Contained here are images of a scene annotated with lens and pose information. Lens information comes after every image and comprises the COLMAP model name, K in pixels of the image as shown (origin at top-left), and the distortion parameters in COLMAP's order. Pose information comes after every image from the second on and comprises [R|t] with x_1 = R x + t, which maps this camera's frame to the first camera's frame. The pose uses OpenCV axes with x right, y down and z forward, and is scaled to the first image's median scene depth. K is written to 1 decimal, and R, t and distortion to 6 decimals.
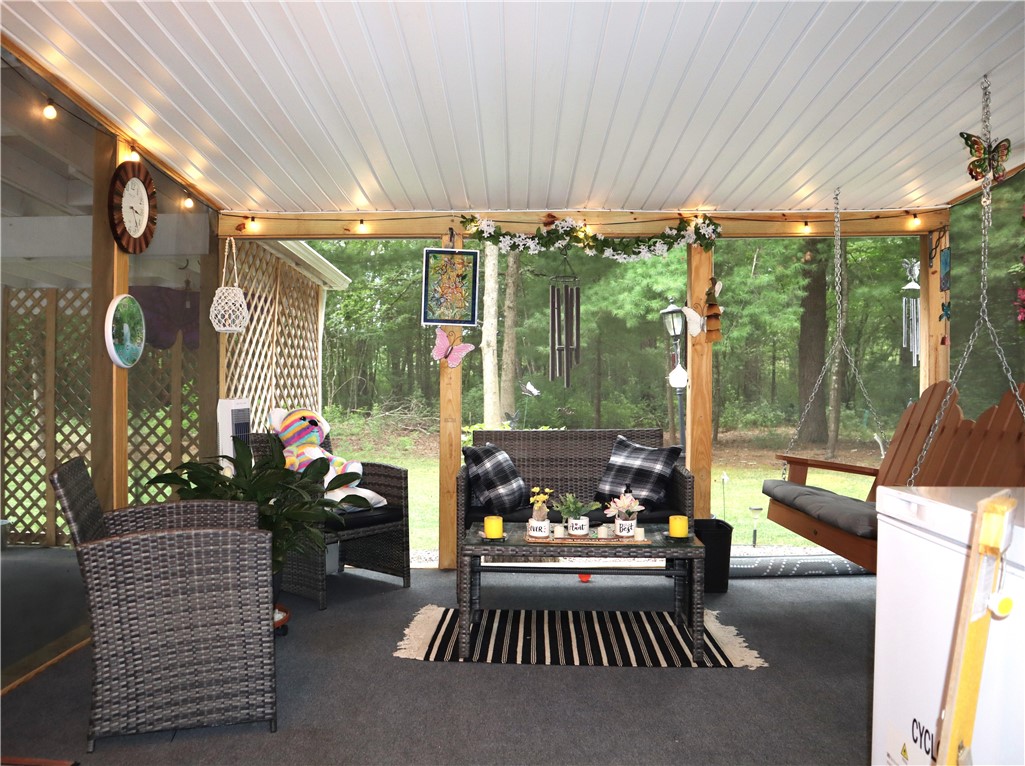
lens RADIAL K [[748.8, 0, 512.5], [0, 748.8, 383.0], [0, 0, 1]] dist [-0.074103, 0.001341]
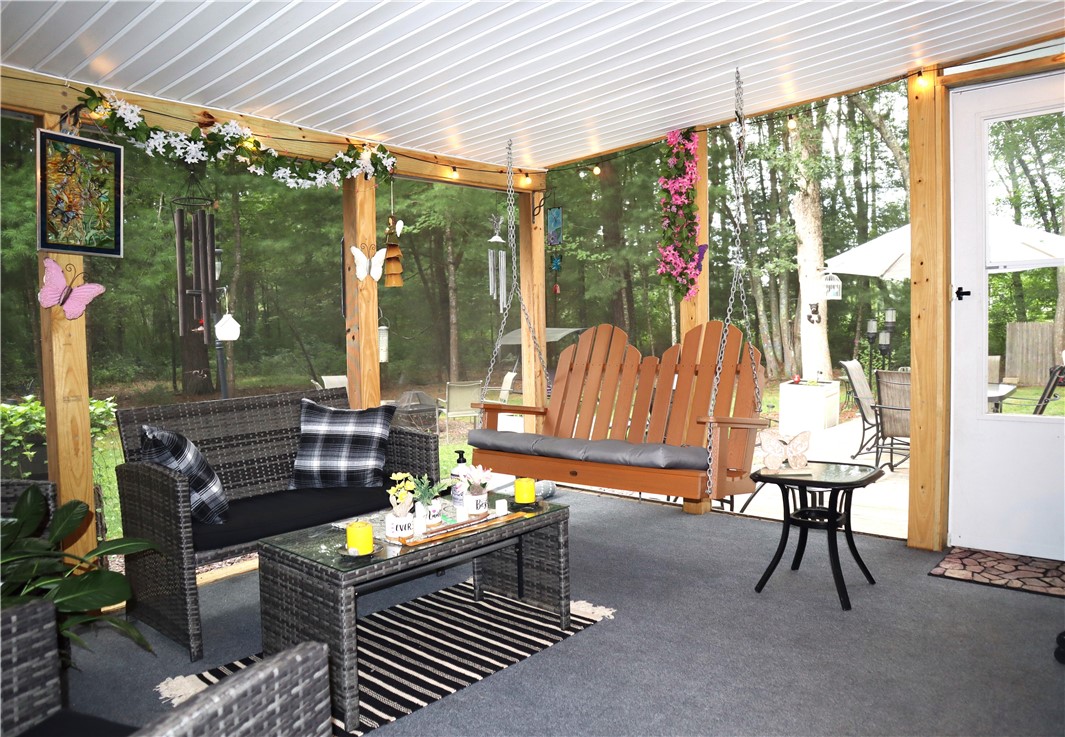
lens RADIAL K [[730.1, 0, 532.5], [0, 730.1, 368.5], [0, 0, 1]] dist [-0.117522, 0.080946]
pose [[0.655930, -0.061086, 0.752346, -0.288574], [0.023391, 0.997886, 0.060630, -0.005389], [-0.754459, -0.022171, 0.655973, 0.285866]]
